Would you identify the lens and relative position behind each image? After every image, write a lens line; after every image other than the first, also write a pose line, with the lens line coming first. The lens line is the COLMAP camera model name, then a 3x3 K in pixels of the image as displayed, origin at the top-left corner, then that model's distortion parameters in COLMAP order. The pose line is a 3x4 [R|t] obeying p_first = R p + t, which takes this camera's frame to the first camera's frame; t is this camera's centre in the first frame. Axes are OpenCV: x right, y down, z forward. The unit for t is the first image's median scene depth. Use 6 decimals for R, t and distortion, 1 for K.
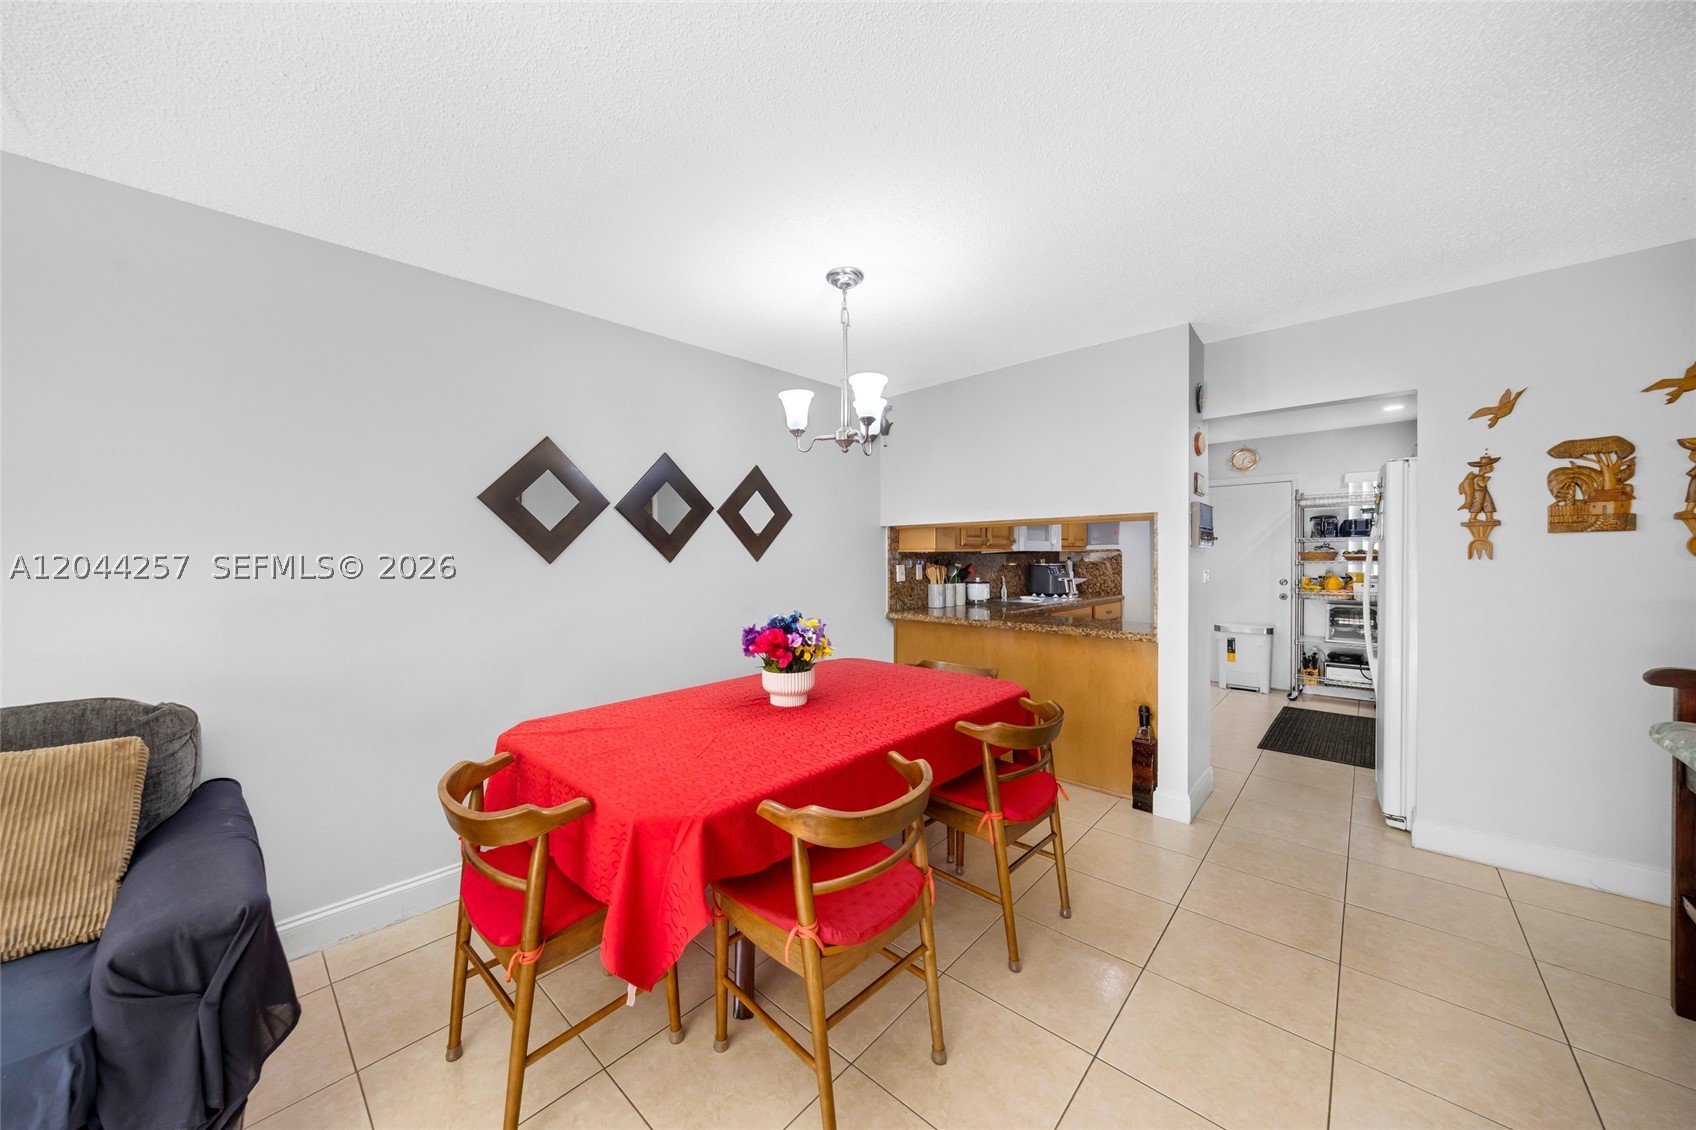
lens RADIAL K [[574.2, 0, 807.0], [0, 574.2, 559.8], [0, 0, 1]] dist [-0.000821, -0.000243]
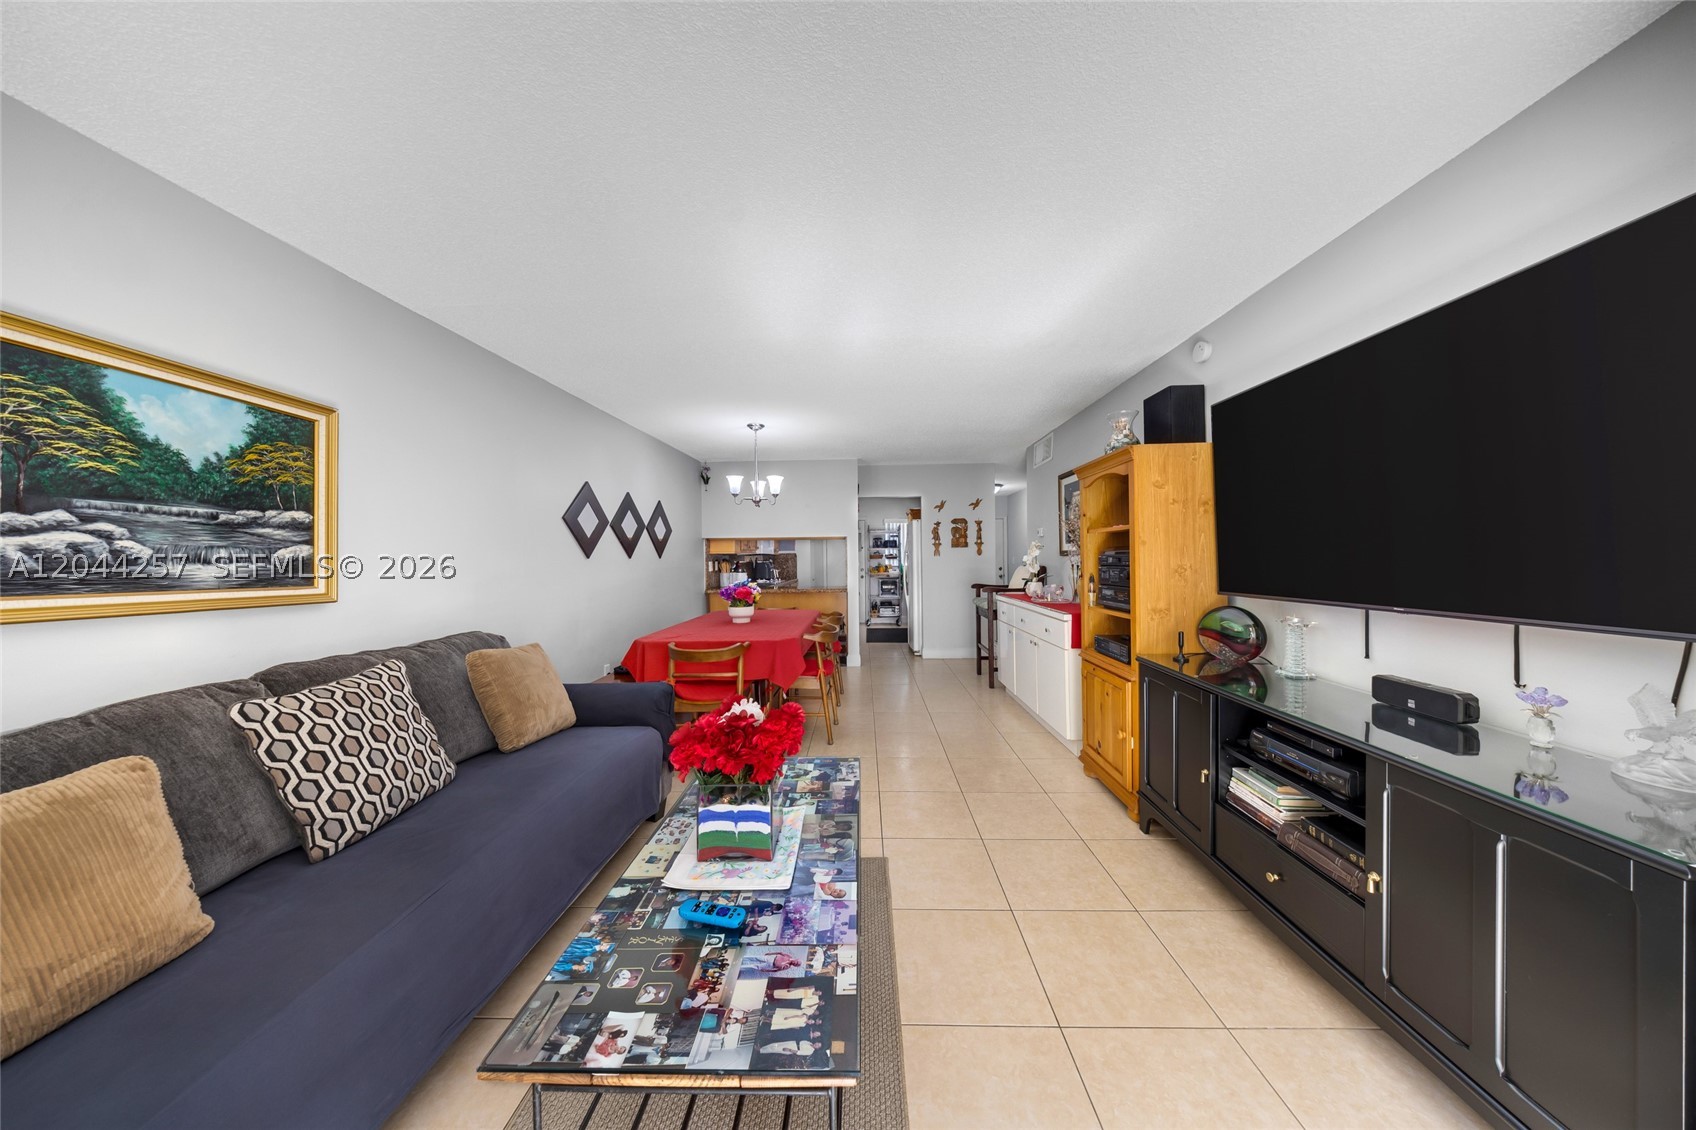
lens RADIAL K [[494.3, 0, 848.4], [0, 494.3, 561.6], [0, 0, 1]] dist [-0.000692, -0.000094]
pose [[0.733786, -0.006531, 0.679349, -0.747186], [0.009048, 0.999959, -0.000160, 0.019463], [-0.679321, 0.006264, 0.733815, -0.468898]]
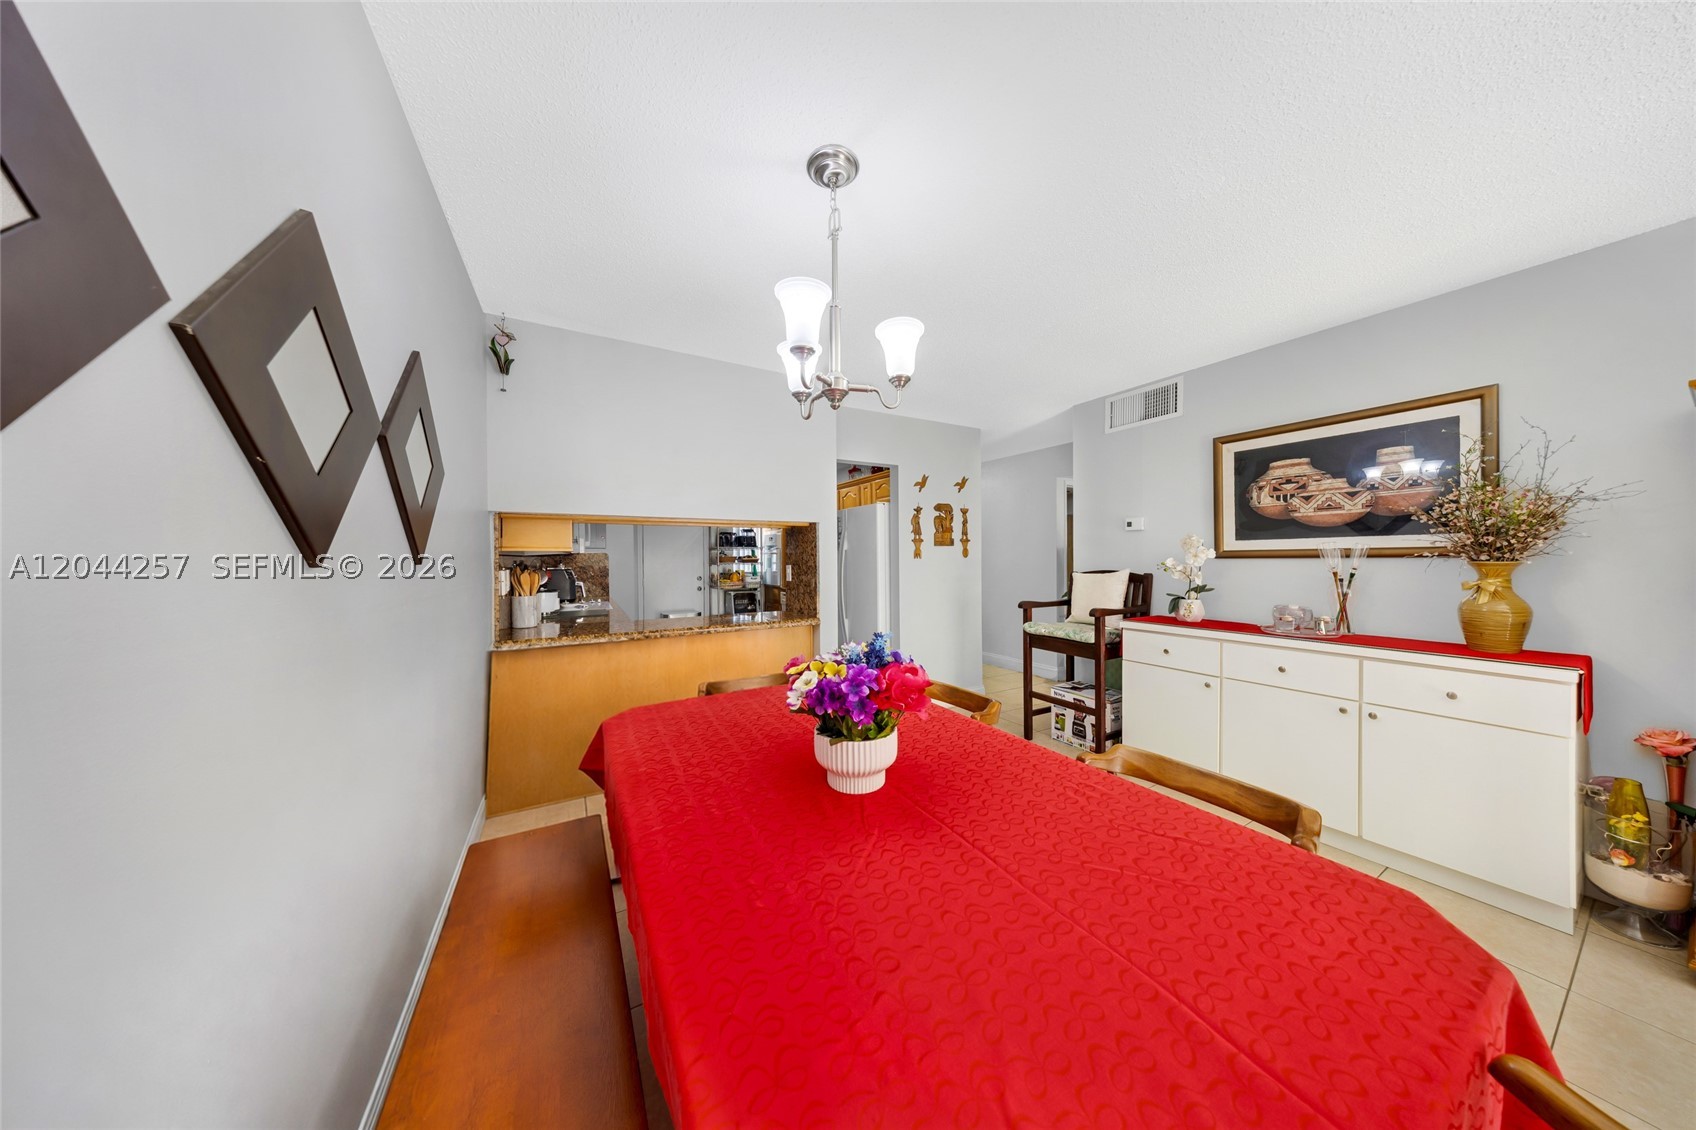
lens RADIAL K [[494.3, 0, 848.4], [0, 494.3, 561.6], [0, 0, 1]] dist [-0.000692, -0.000094]
pose [[0.270847, -0.002692, 0.962619, -0.420891], [0.012149, 0.999926, -0.000622, 0.005381], [-0.962546, 0.011863, 0.270859, 0.645581]]
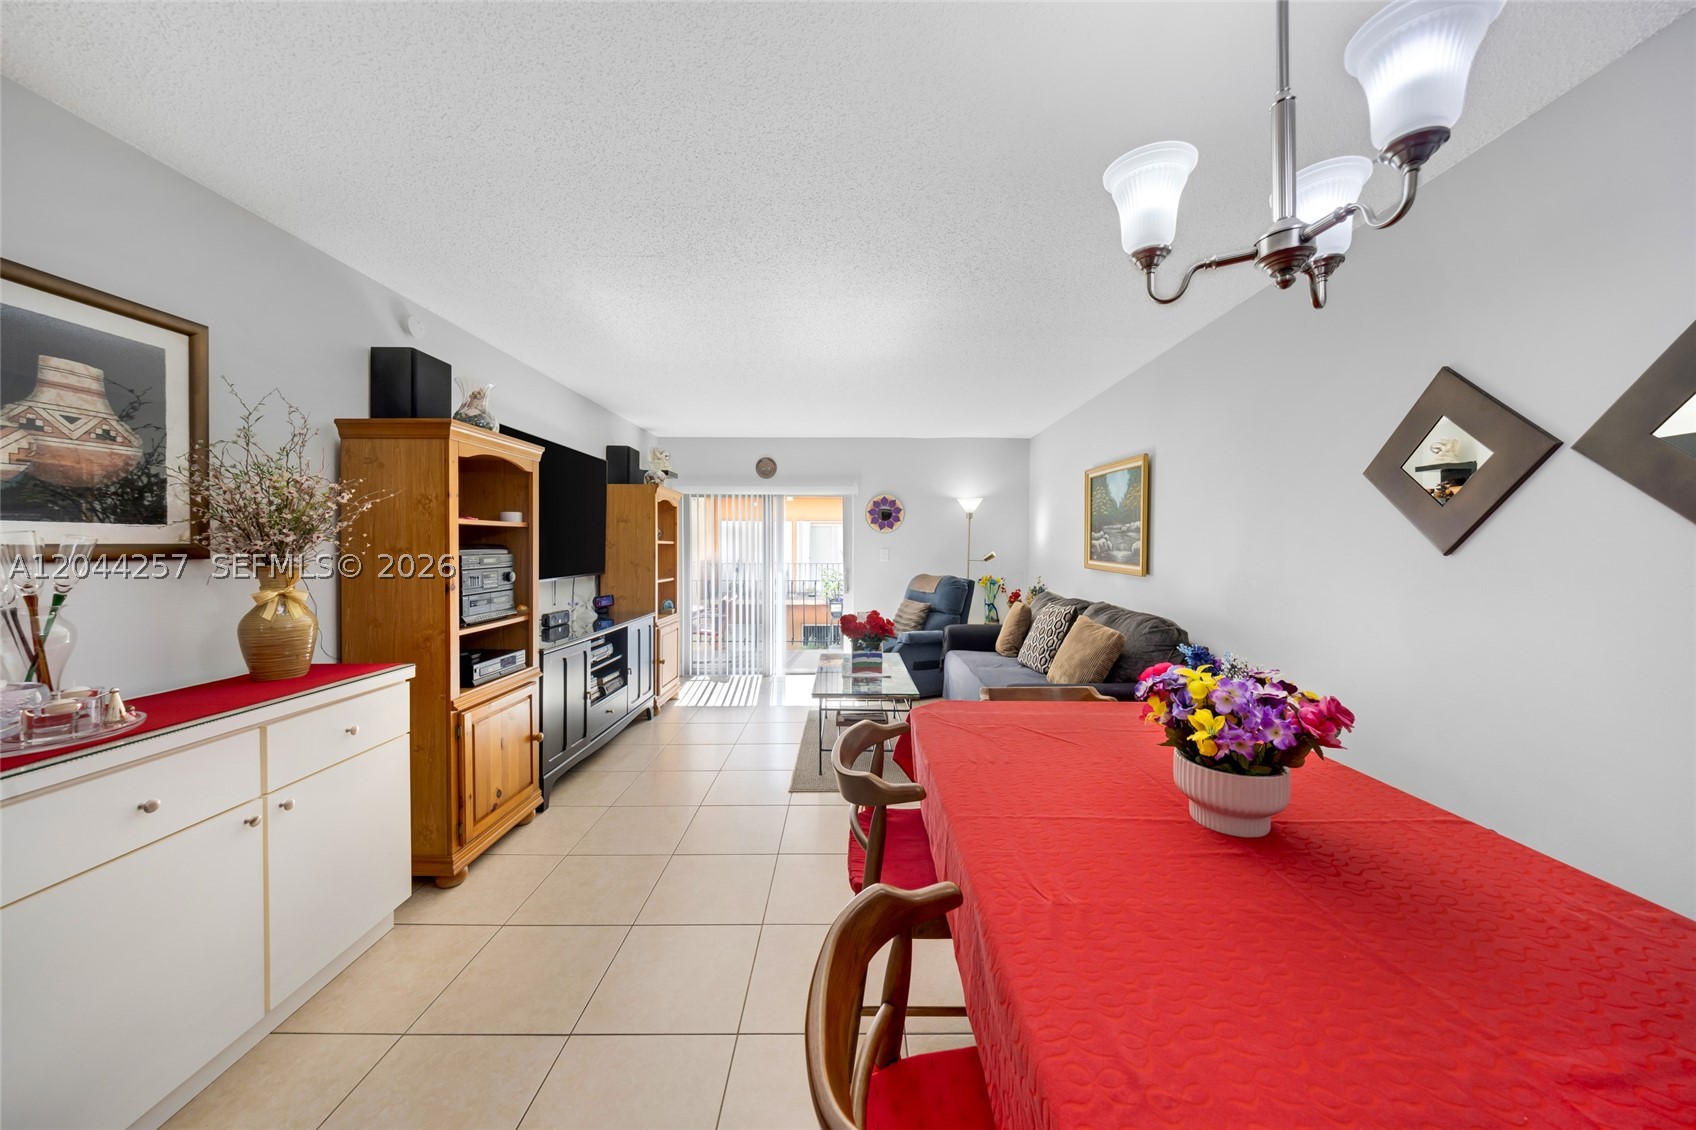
lens RADIAL K [[563.1, 0, 850.1], [0, 563.1, 554.1], [0, 0, 1]] dist [-0.007559, -0.000142]
pose [[-0.713401, 0.018630, -0.700509, 0.434751], [0.000968, 0.999672, 0.025600, -0.009891], [0.700756, 0.017585, -0.713184, 0.847894]]
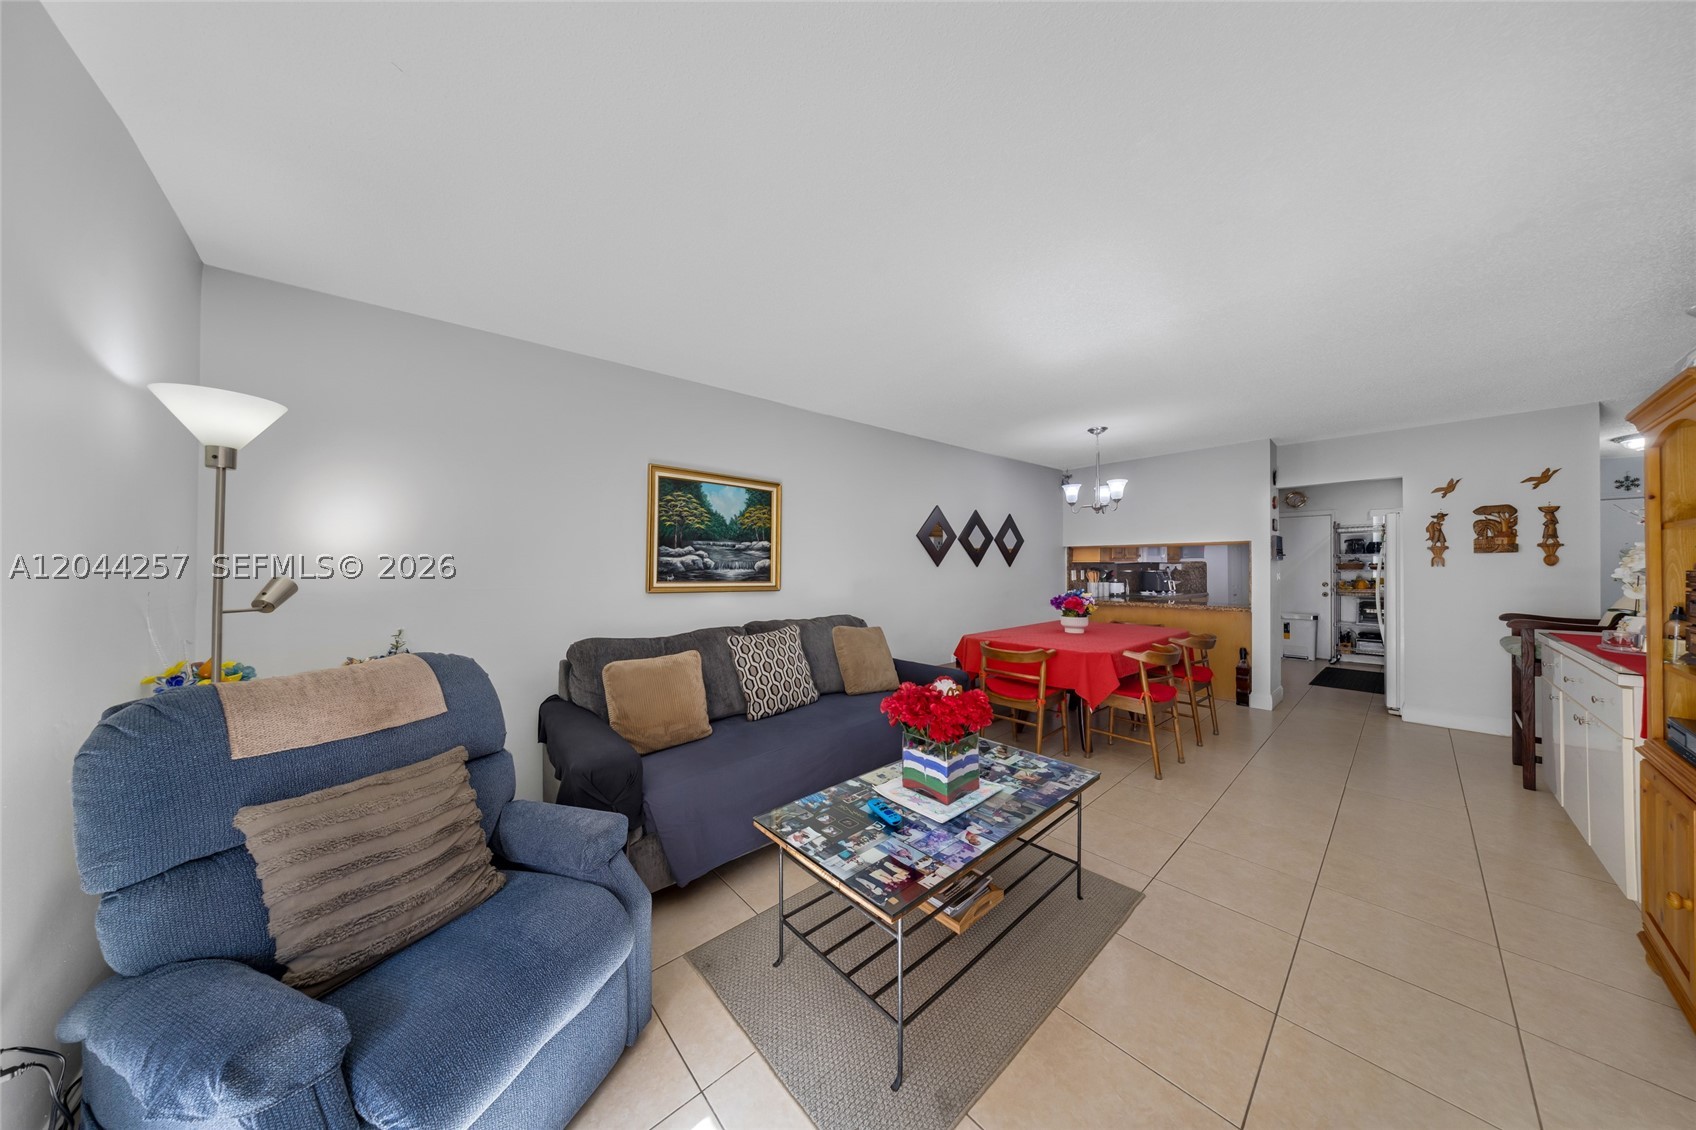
lens RADIAL K [[496.4, 0, 834.9], [0, 496.4, 565.5], [0, 0, 1]] dist [0.000155, -0.000094]
pose [[0.996440, 0.003854, -0.084215, -0.575304], [-0.004705, 0.999940, -0.009910, 0.017618], [0.084171, 0.010271, 0.996398, -0.683564]]
